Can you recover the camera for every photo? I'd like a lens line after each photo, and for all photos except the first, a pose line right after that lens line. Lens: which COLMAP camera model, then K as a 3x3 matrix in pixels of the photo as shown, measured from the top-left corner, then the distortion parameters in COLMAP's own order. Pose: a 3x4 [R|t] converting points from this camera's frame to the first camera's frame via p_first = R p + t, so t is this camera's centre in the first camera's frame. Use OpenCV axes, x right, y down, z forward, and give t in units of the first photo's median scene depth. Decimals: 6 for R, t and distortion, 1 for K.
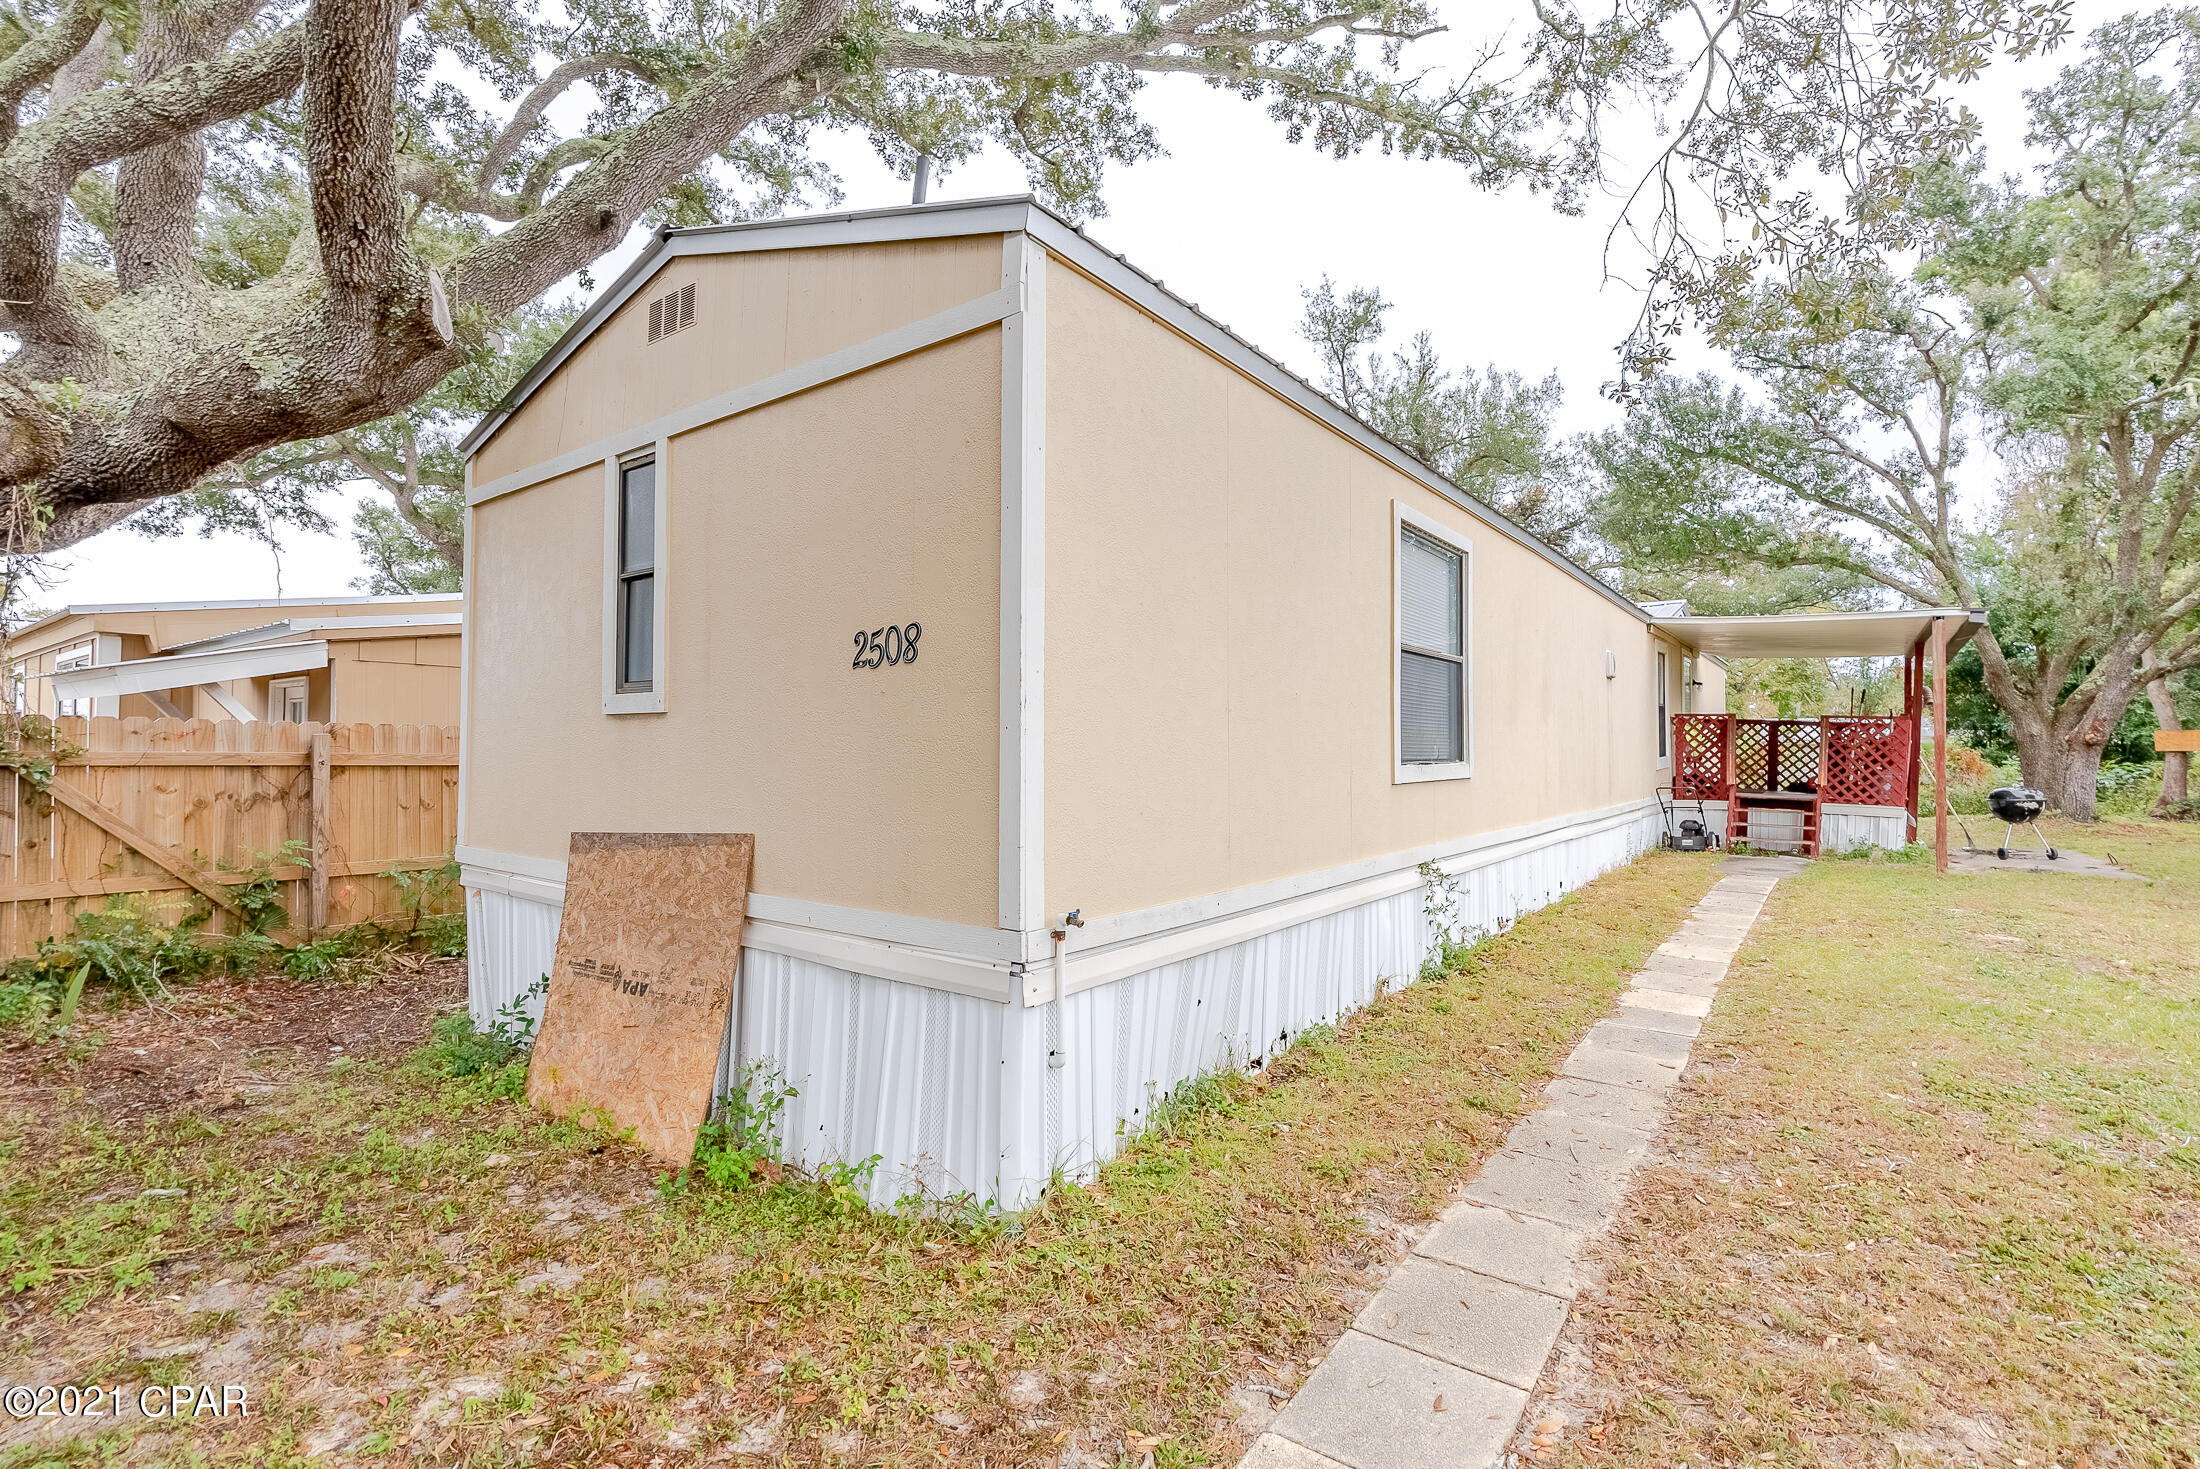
lens RADIAL K [[1008.8, 0, 1104.6], [0, 1008.8, 733.0], [0, 0, 1]] dist [-0.007732, 0.003330]
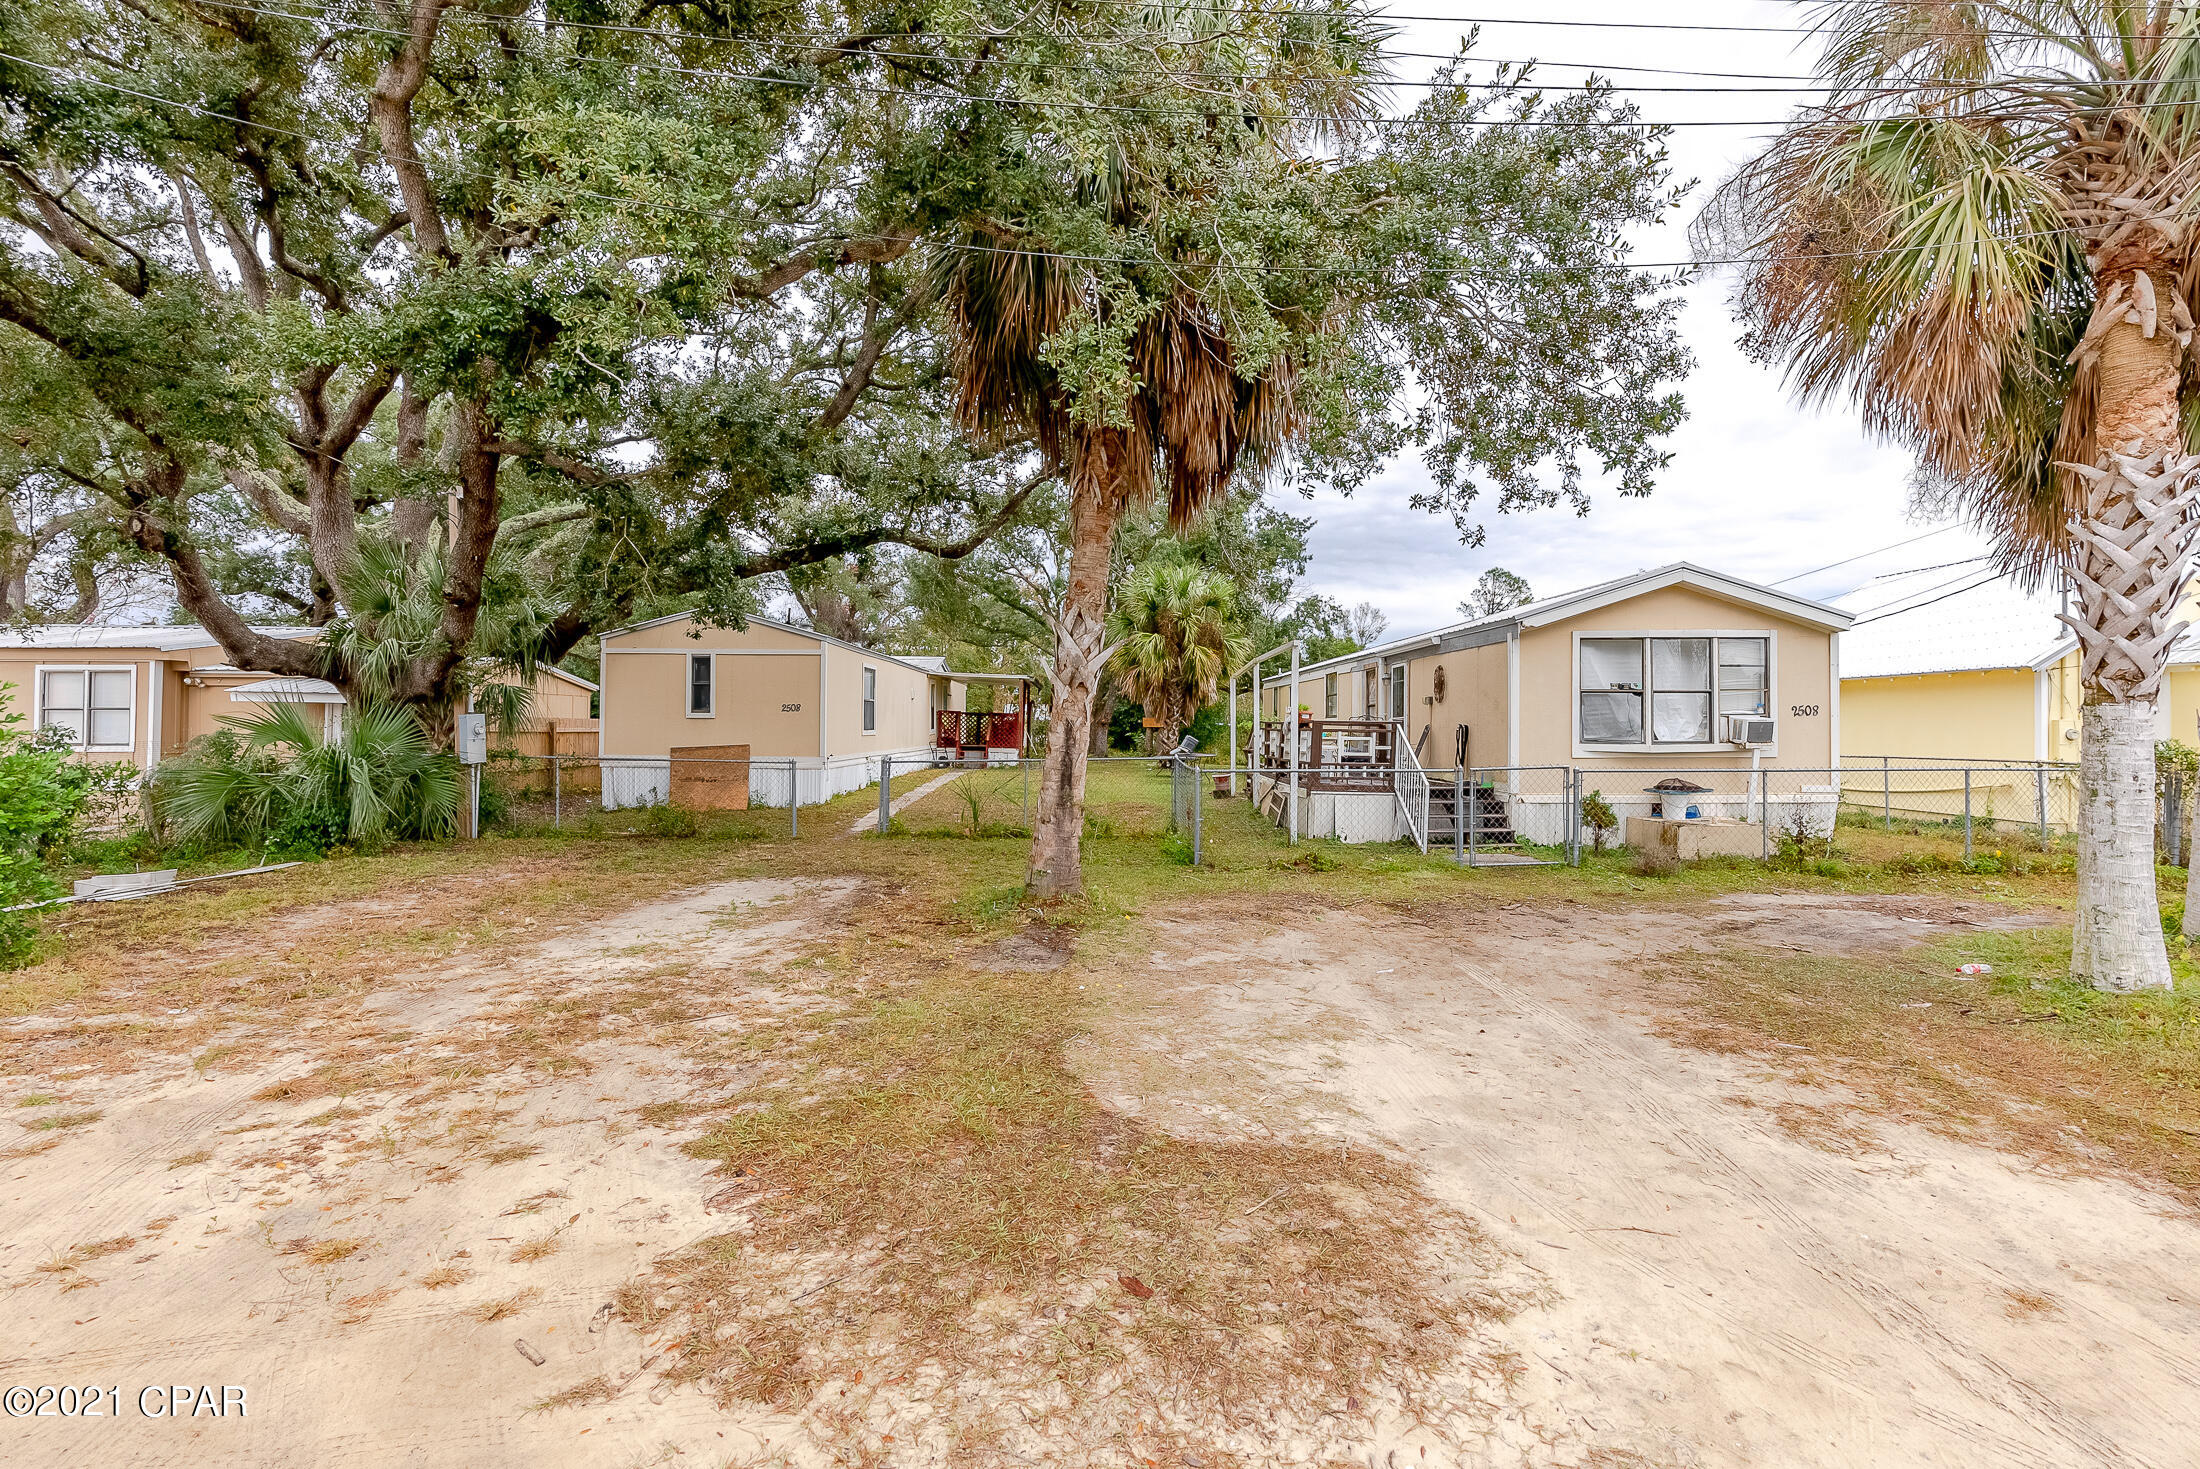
lens RADIAL K [[1008.8, 0, 1083.3], [0, 1008.8, 719.8], [0, 0, 1]] dist [-0.007732, 0.003330]
pose [[0.808455, 0.005711, 0.588530, -0.407581], [-0.012862, 0.999886, 0.007966, -0.015969], [-0.588417, -0.014010, 0.808436, -0.829022]]
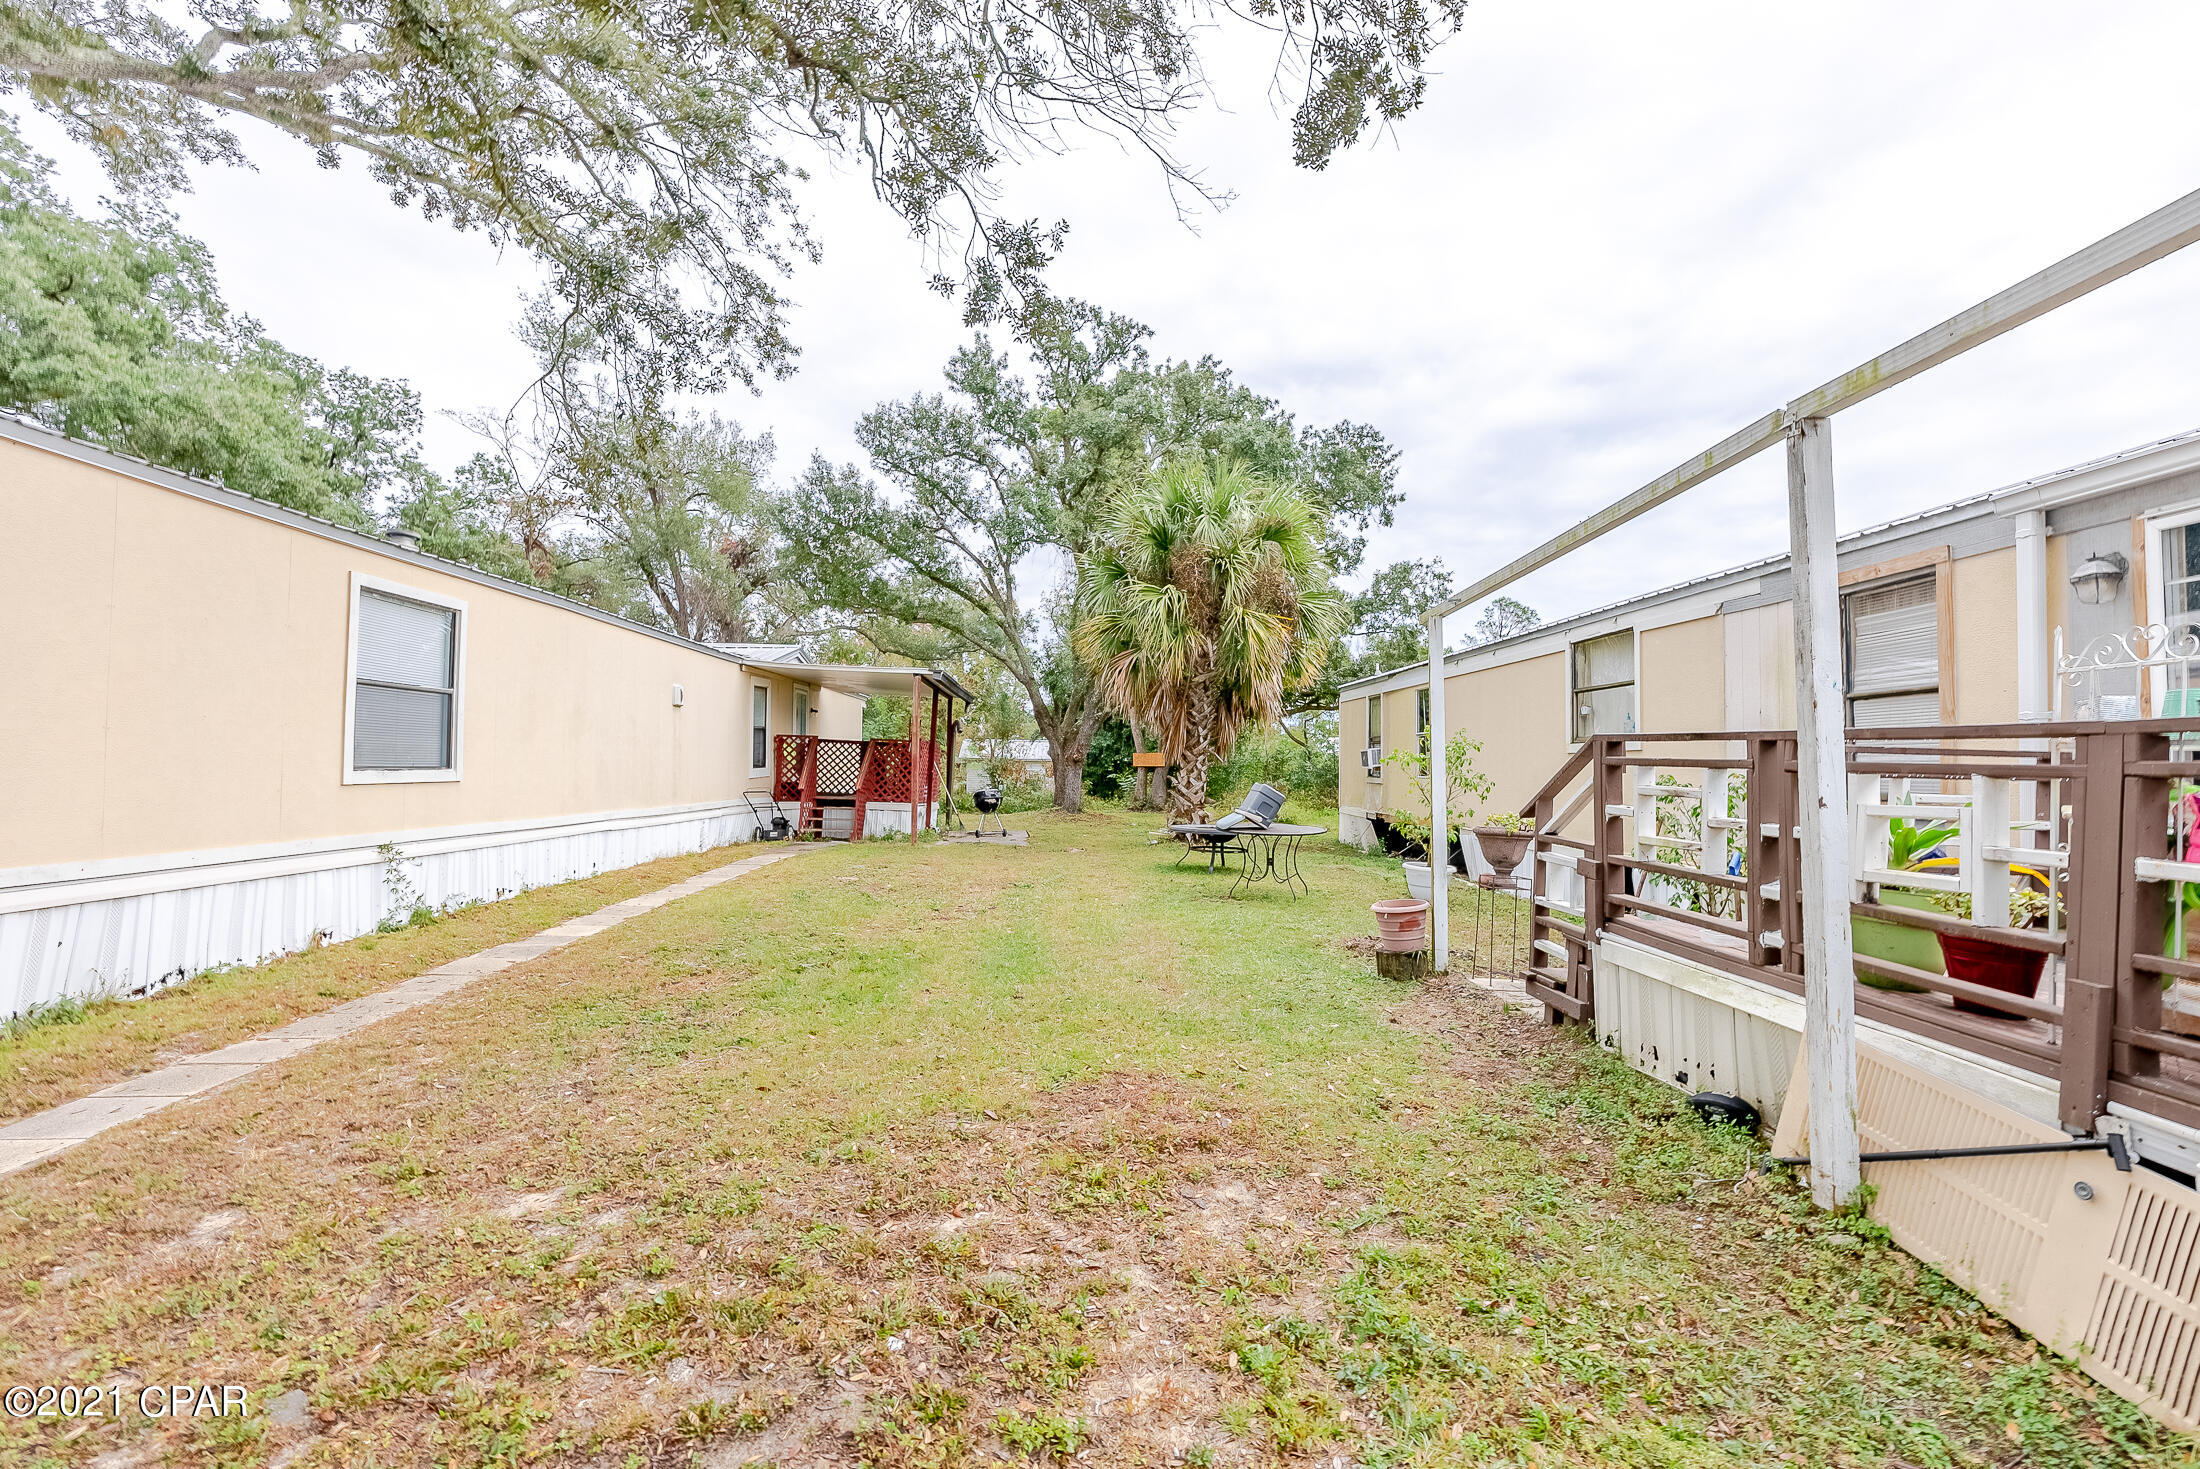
lens RADIAL K [[1008.8, 0, 1114.7], [0, 1008.8, 727.8], [0, 0, 1]] dist [-0.007732, 0.003330]
pose [[0.777340, 0.027631, 0.628473, 0.076675], [-0.015529, 0.999573, -0.024739, -0.002142], [-0.628888, 0.009471, 0.777438, -0.211163]]
